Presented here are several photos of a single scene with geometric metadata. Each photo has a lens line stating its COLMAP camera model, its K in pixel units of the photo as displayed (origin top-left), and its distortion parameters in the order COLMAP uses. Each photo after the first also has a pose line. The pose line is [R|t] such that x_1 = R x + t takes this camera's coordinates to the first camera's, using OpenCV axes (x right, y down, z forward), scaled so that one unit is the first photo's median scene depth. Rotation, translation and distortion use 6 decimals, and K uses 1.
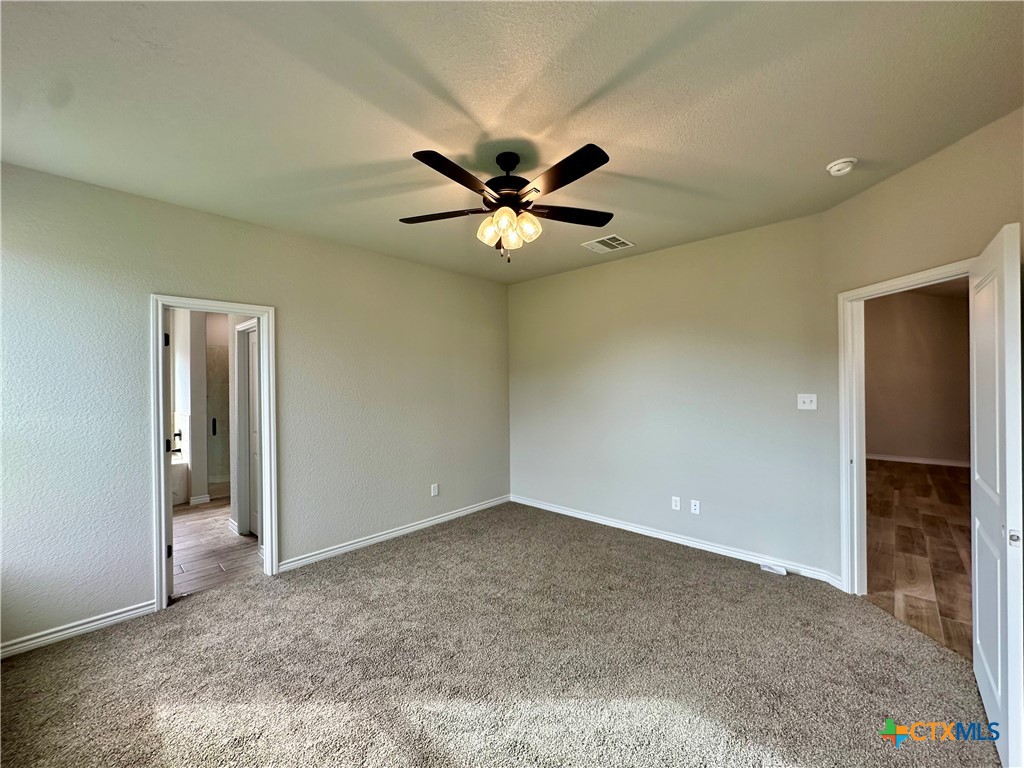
lens RADIAL K [[410.0, 0, 514.4], [0, 410.0, 385.4], [0, 0, 1]] dist [-0.003297, 0.000520]
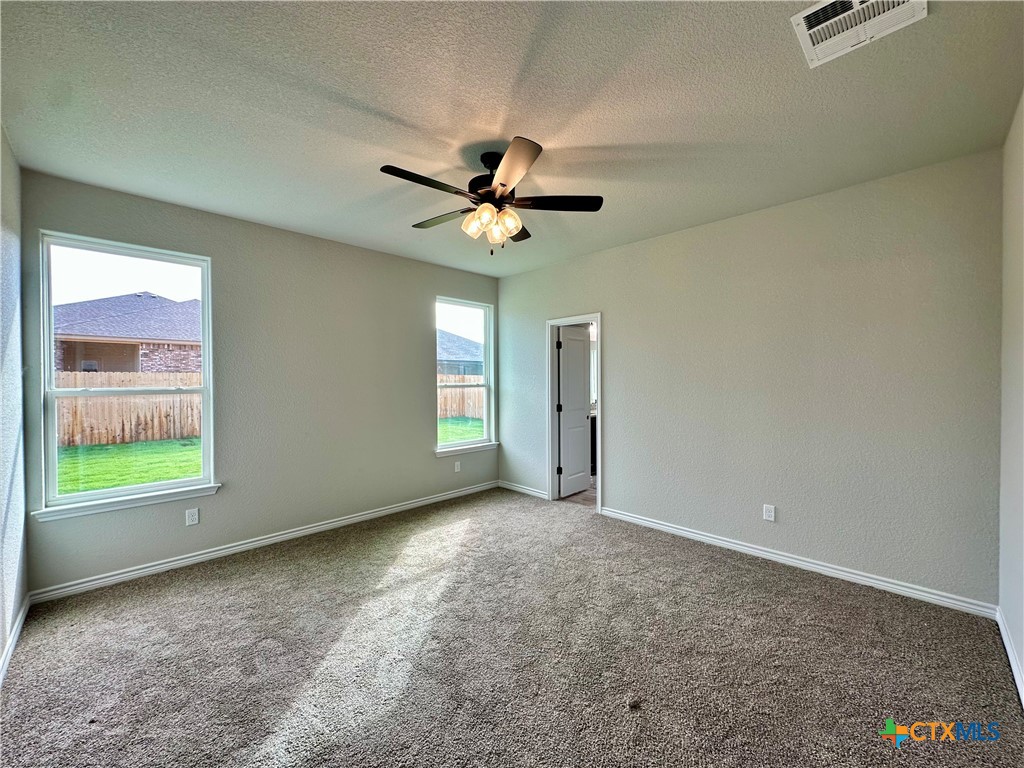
lens RADIAL K [[410.0, 0, 509.3], [0, 410.0, 385.0], [0, 0, 1]] dist [-0.003297, 0.000520]
pose [[-0.048009, 0.020023, -0.998646, 0.801609], [-0.001217, 0.999797, 0.020105, 0.017056], [0.998846, 0.002180, -0.047975, 0.822108]]
